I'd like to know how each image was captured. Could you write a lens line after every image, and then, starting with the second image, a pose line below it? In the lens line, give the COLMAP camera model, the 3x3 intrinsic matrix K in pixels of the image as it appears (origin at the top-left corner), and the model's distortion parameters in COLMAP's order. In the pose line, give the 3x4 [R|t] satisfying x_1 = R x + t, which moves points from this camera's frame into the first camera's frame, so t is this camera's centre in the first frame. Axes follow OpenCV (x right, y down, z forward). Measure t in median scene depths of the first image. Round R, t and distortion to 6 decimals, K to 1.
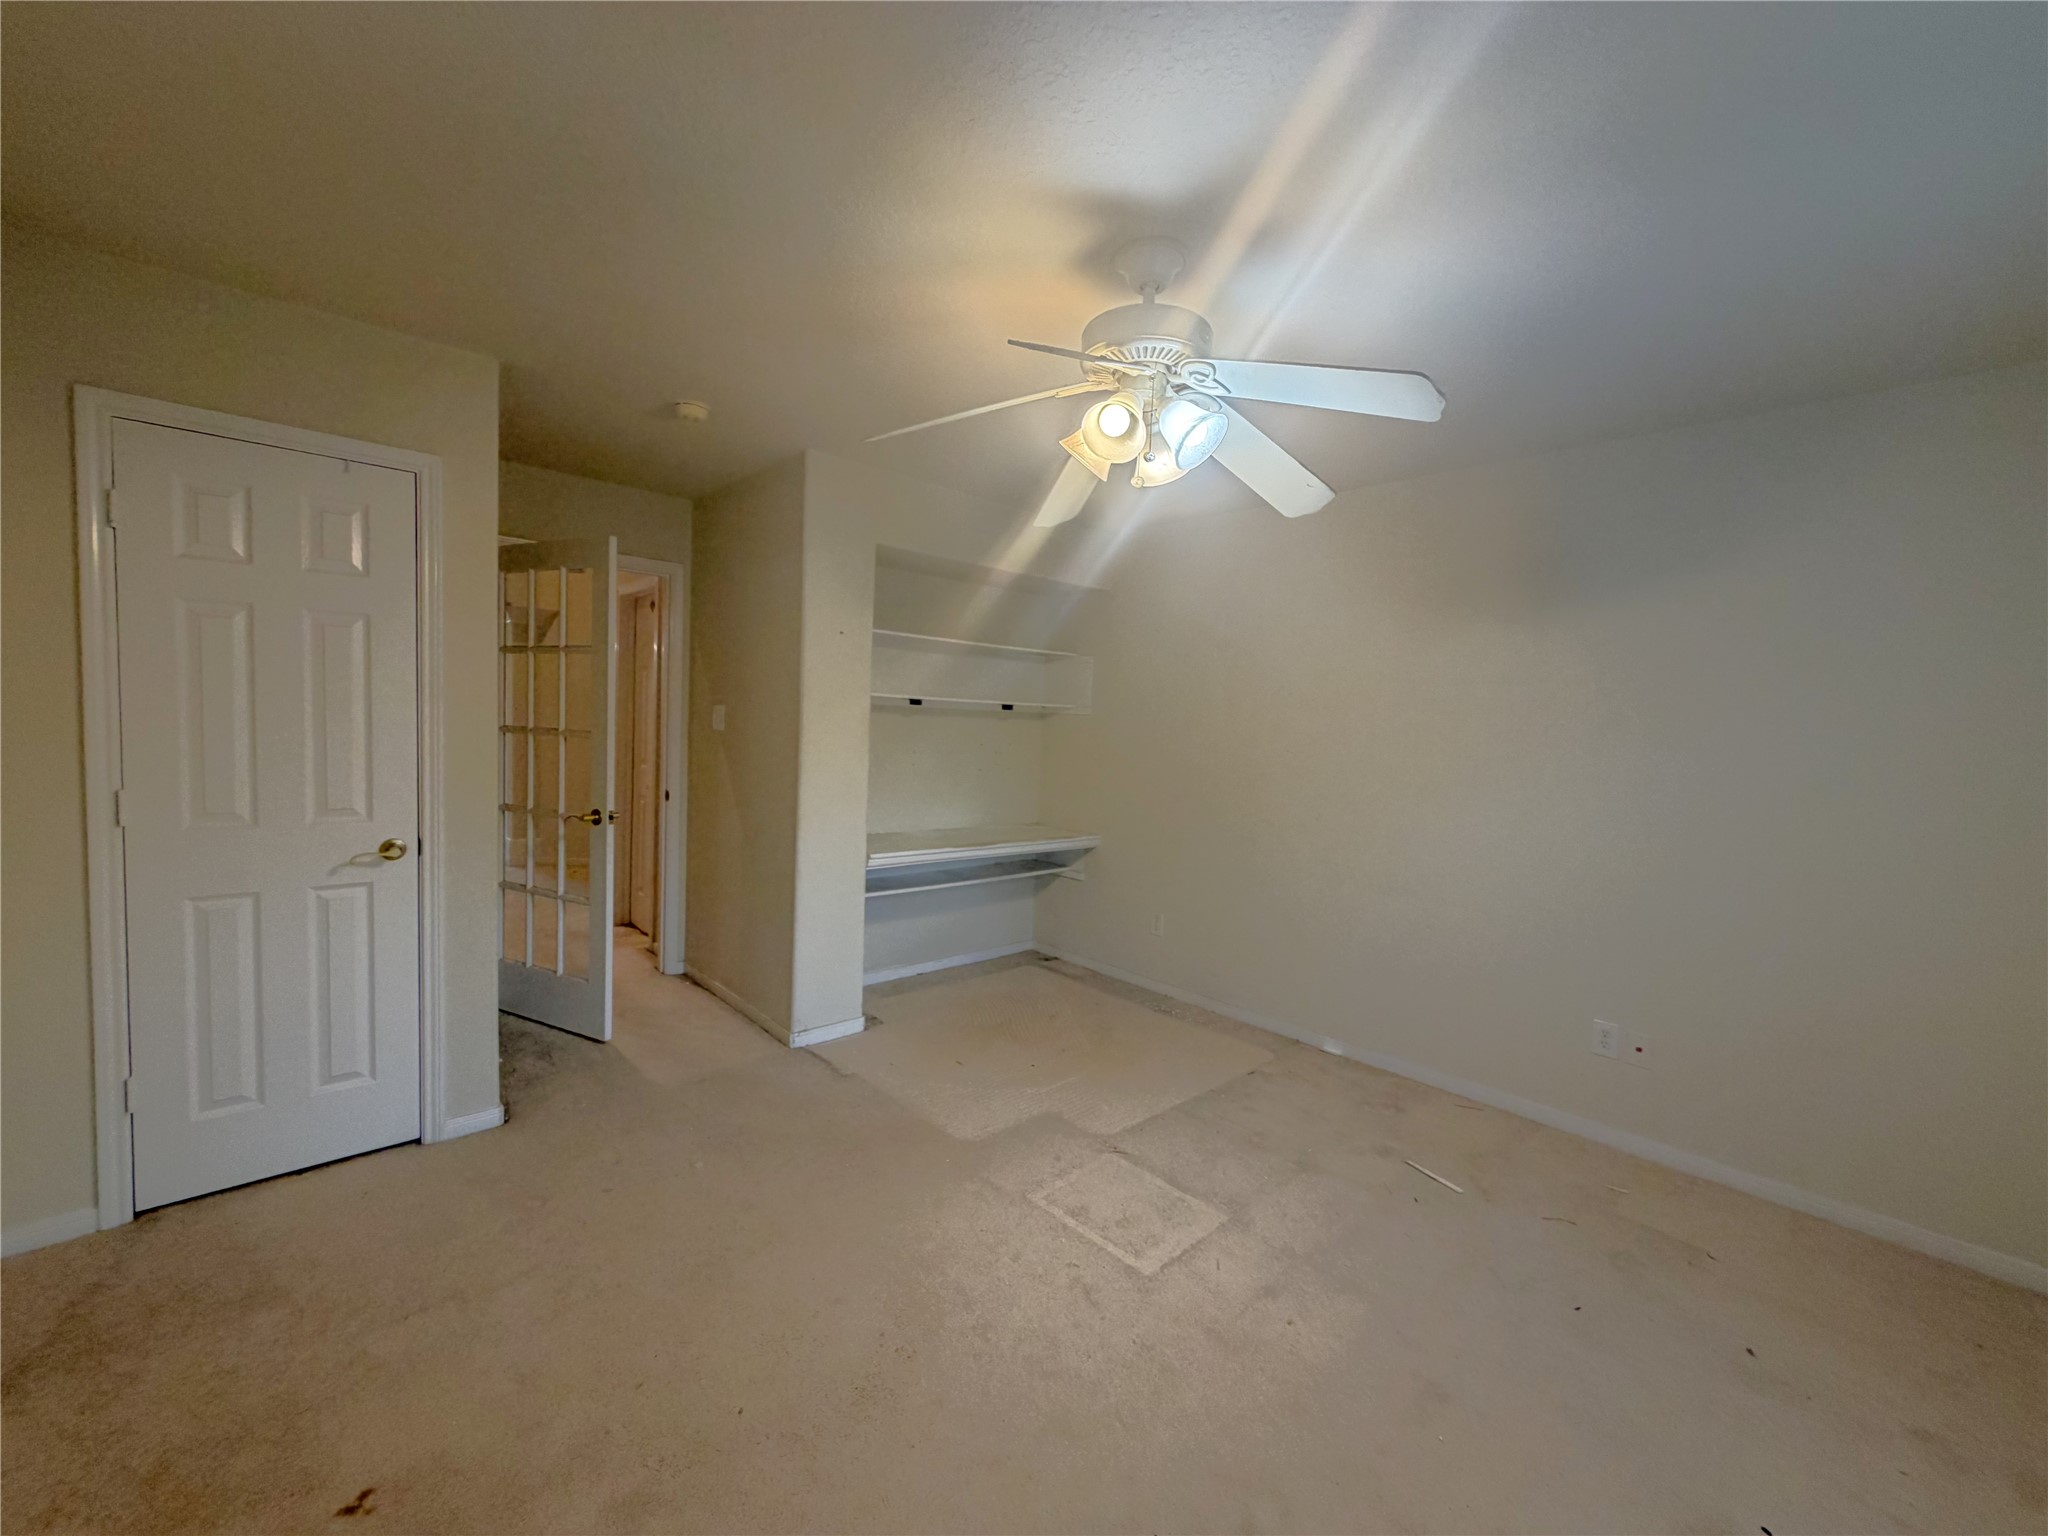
lens RADIAL K [[813.8, 0, 1012.6], [0, 813.8, 770.6], [0, 0, 1]] dist [-0.000325, 0.000132]
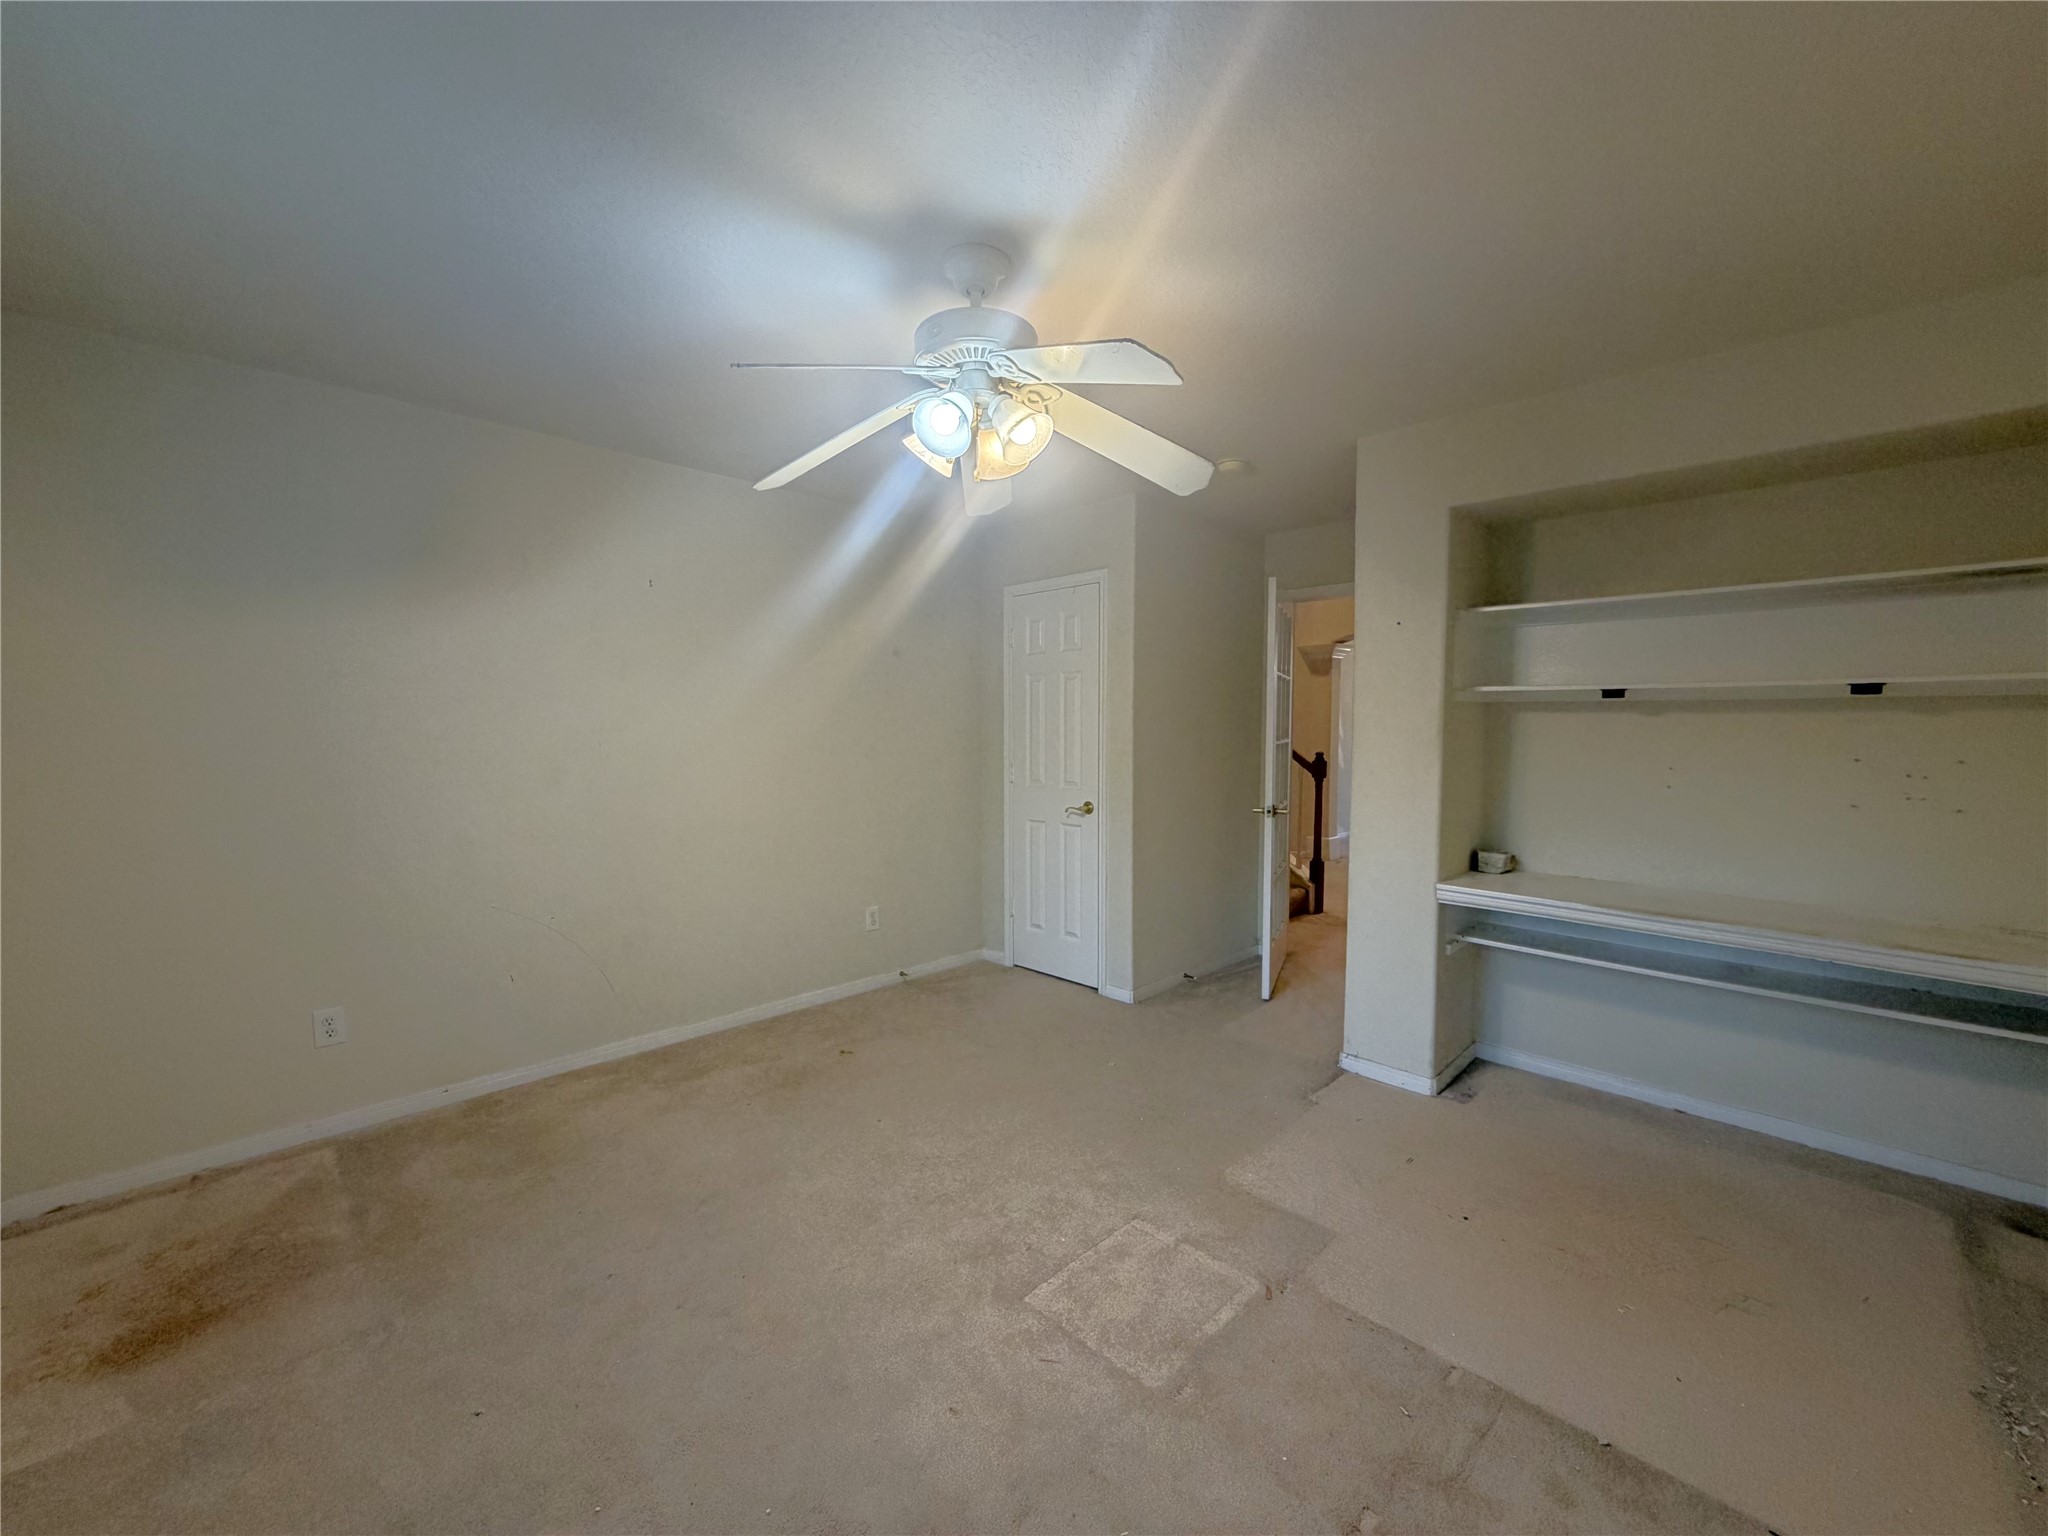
lens RADIAL K [[813.9, 0, 1016.7], [0, 813.9, 768.1], [0, 0, 1]] dist [-0.000248, 0.000439]
pose [[0.045295, 0.016049, -0.998845, 0.901673], [-0.060844, 0.998059, 0.013277, 0.001506], [0.997119, 0.060172, 0.046183, 0.761822]]
